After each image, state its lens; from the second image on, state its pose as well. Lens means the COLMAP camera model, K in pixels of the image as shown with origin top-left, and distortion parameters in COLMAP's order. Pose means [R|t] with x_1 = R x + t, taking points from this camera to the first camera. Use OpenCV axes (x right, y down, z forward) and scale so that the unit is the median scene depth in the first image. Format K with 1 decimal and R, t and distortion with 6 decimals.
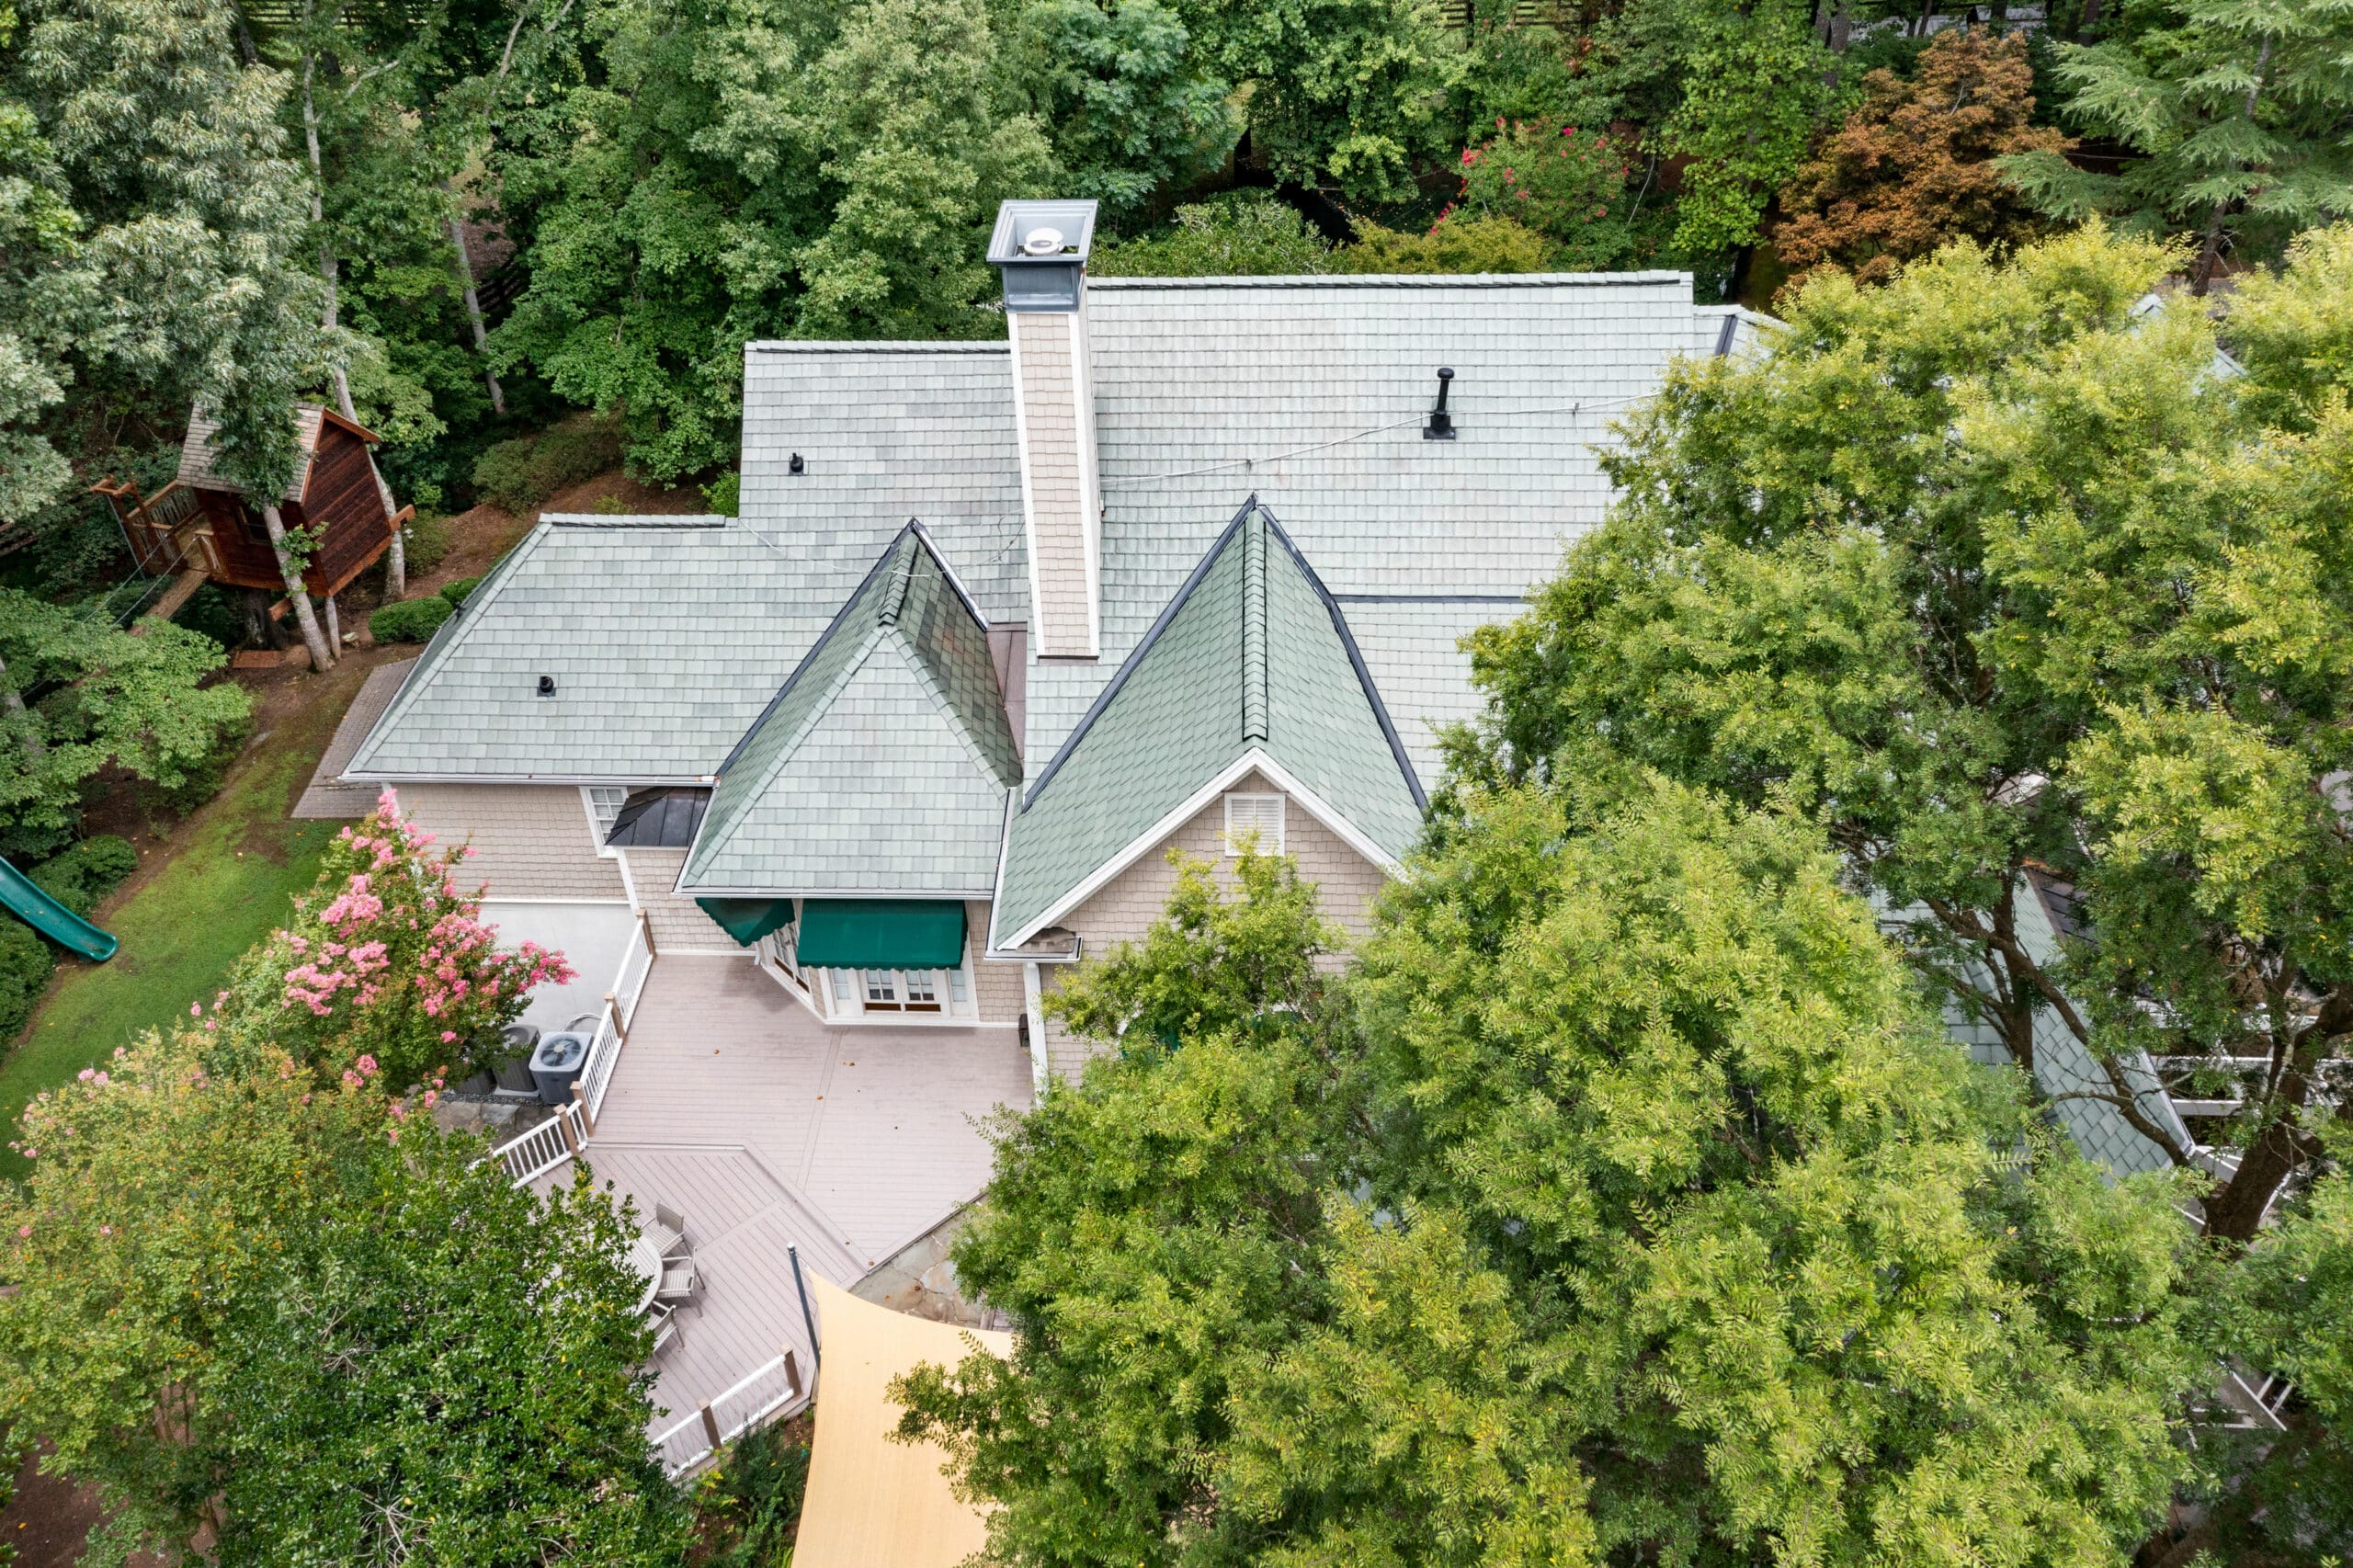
lens RADIAL K [[1864.7, 0, 1163.8], [0, 1864.7, 790.2], [0, 0, 1]] dist [-0.000596, 0.001095]
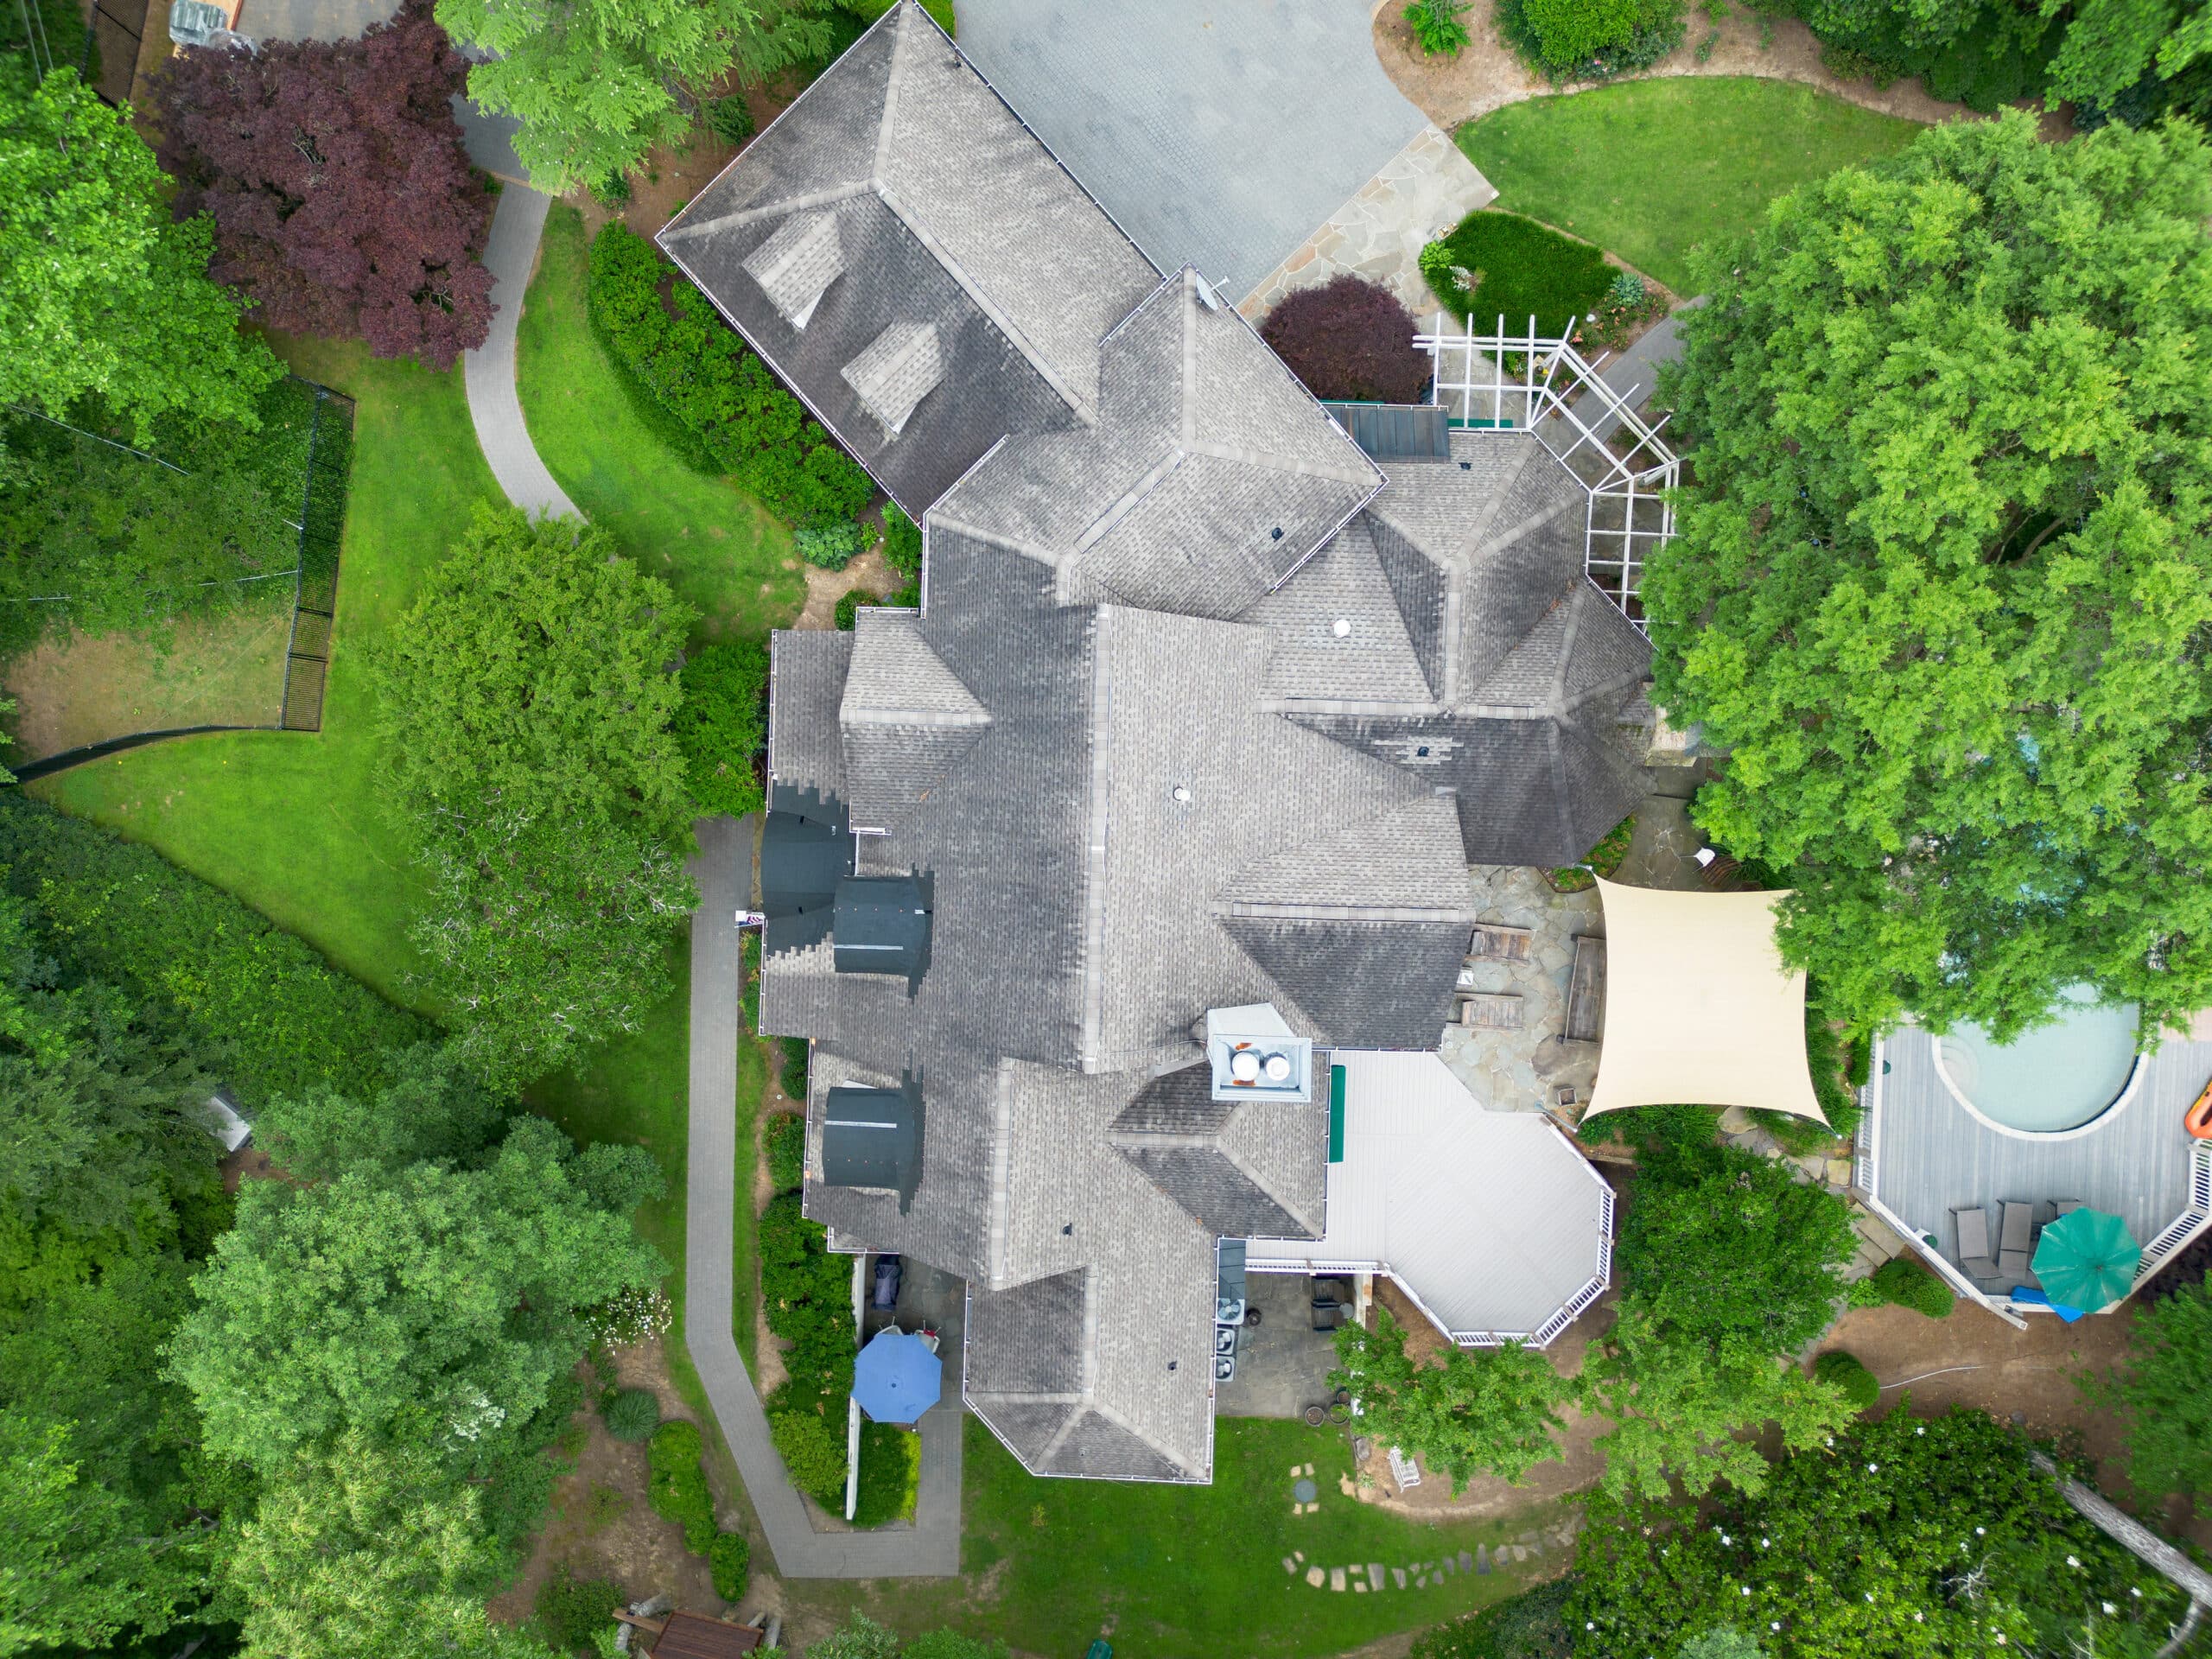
lens RADIAL K [[1564.2, 0, 1098.3], [0, 1564.2, 825.9], [0, 0, 1]] dist [0.037302, -0.000264]
pose [[-0.010928, -0.999936, 0.002829, 0.091553], [0.620300, -0.004560, 0.784351, -0.983075], [-0.784289, 0.010326, 0.620310, 0.232693]]
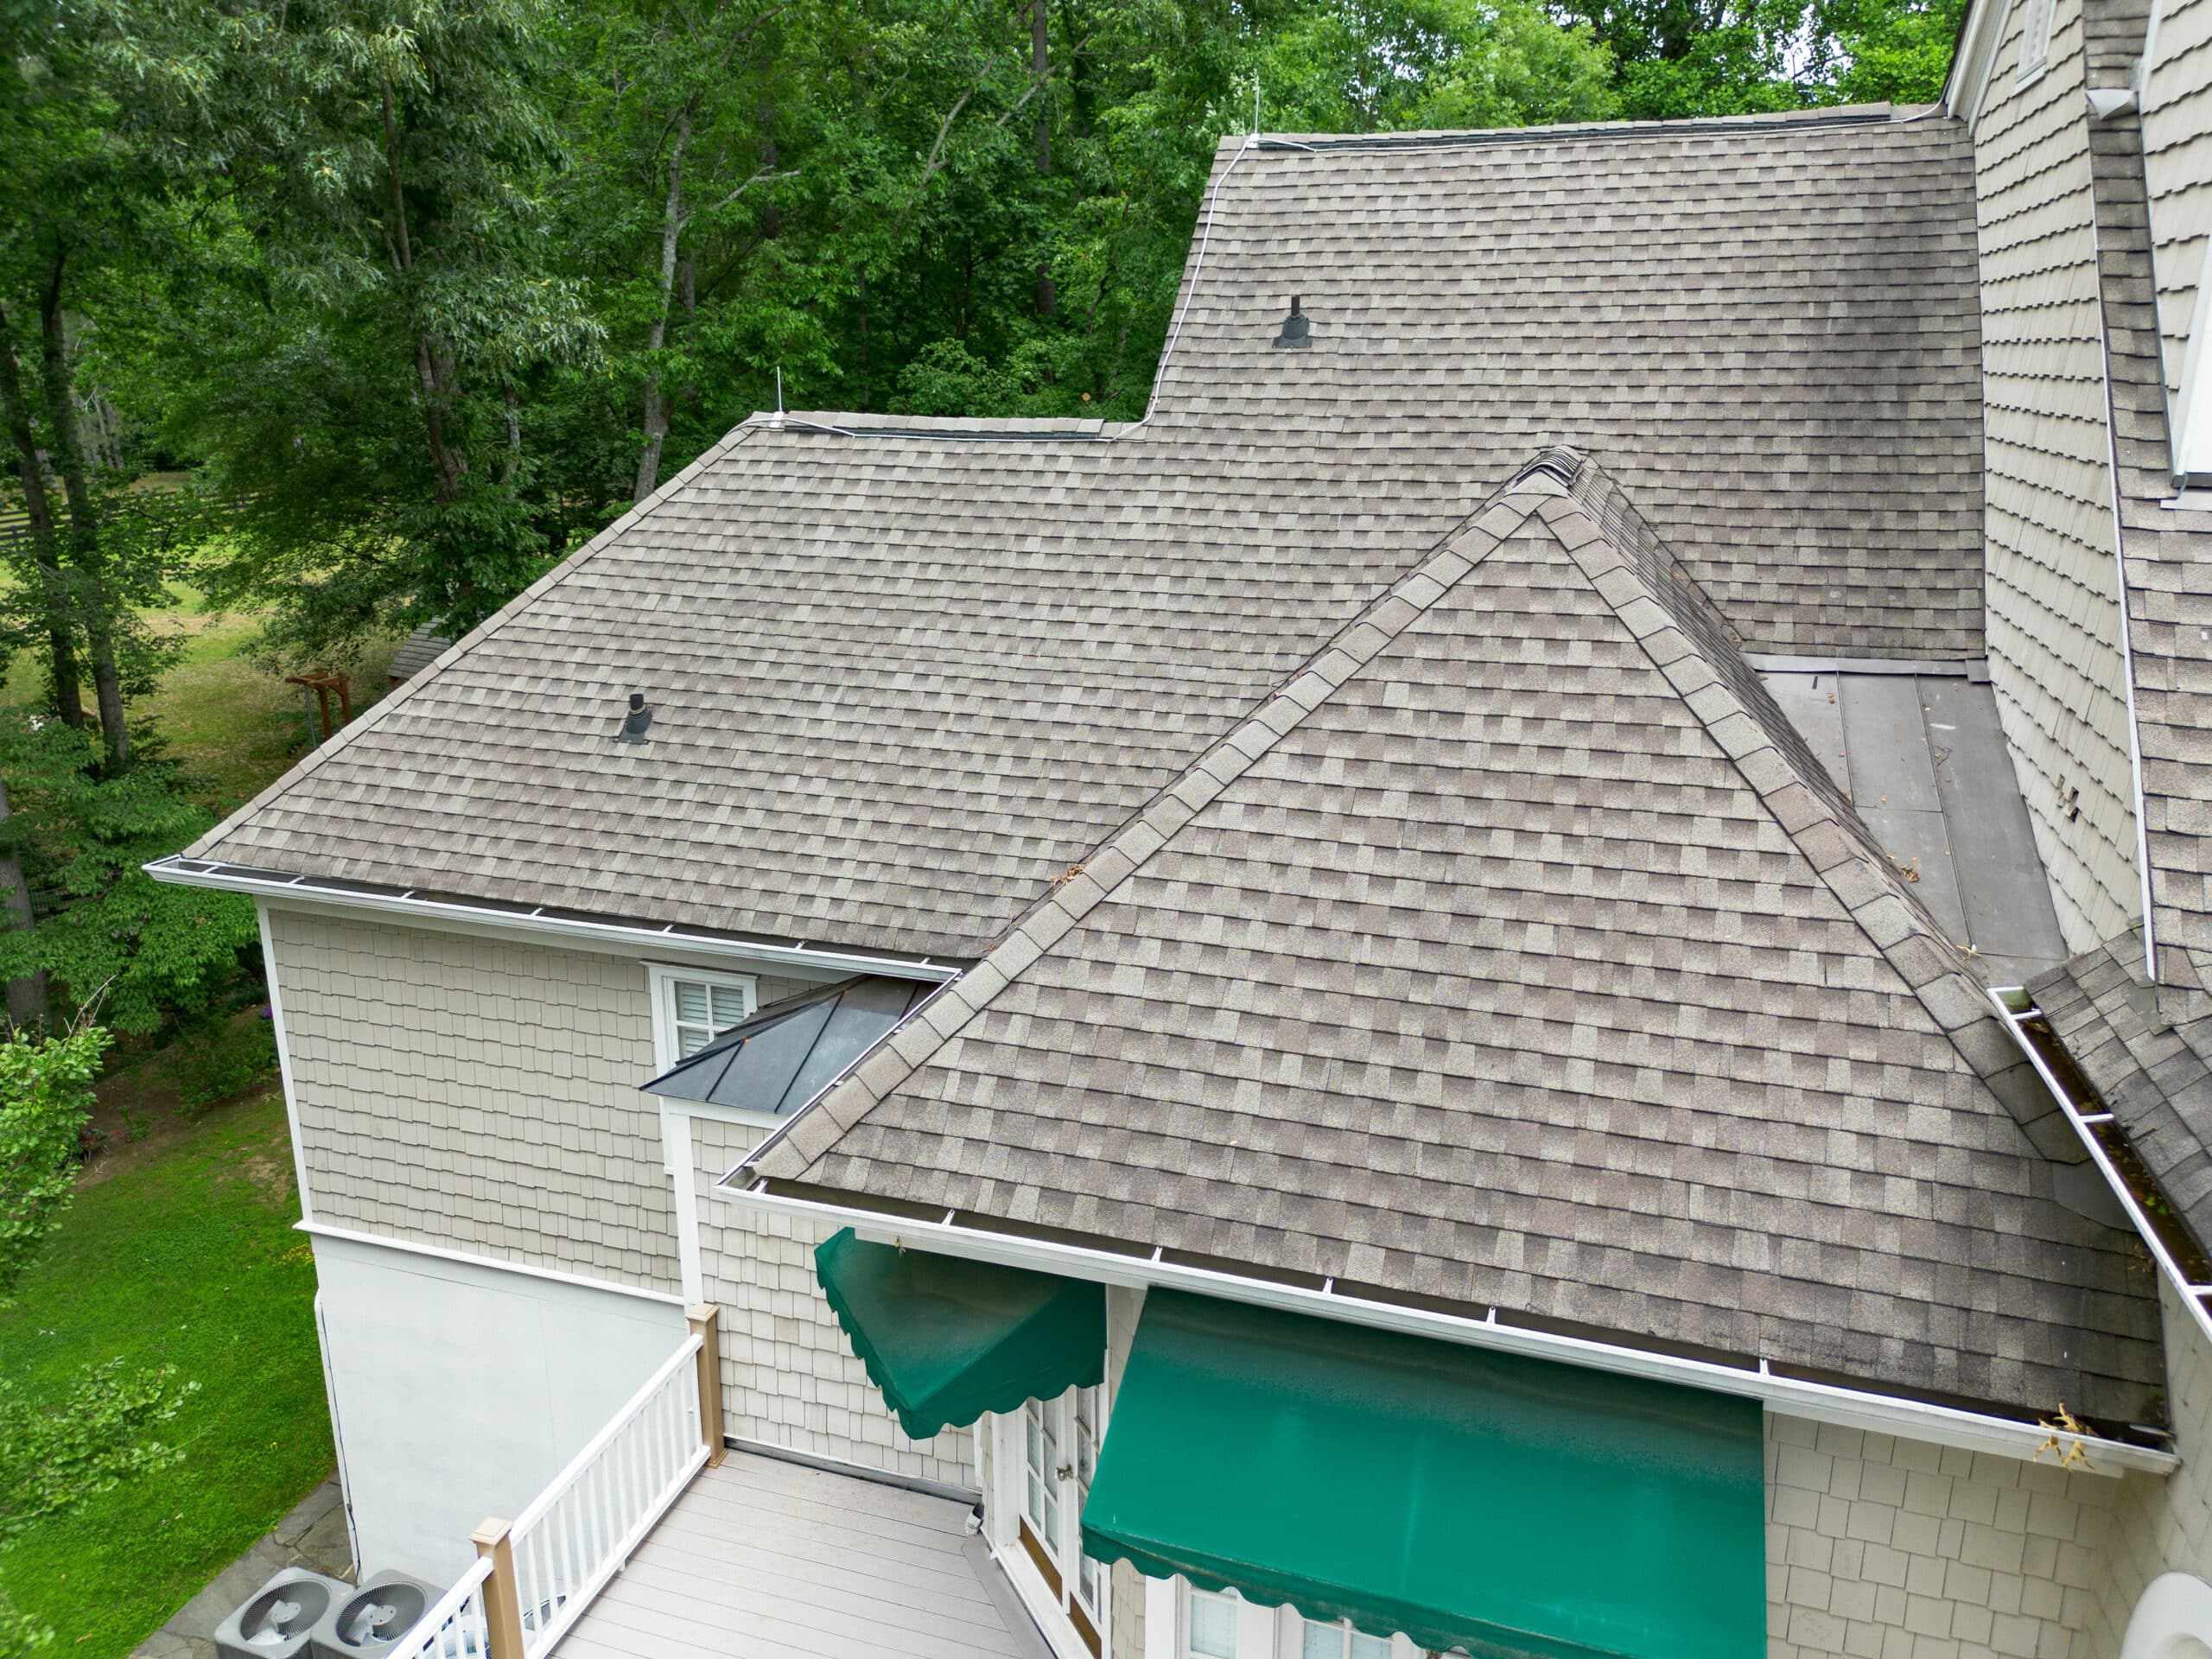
lens RADIAL K [[1564.2, 0, 1098.5], [0, 1564.2, 829.4], [0, 0, 1]] dist [0.037302, -0.000264]
pose [[0.963364, 0.104038, -0.247195, -0.125426], [-0.187479, 0.920325, -0.343297, 0.064251], [0.191784, 0.377064, 0.906113, 0.637483]]
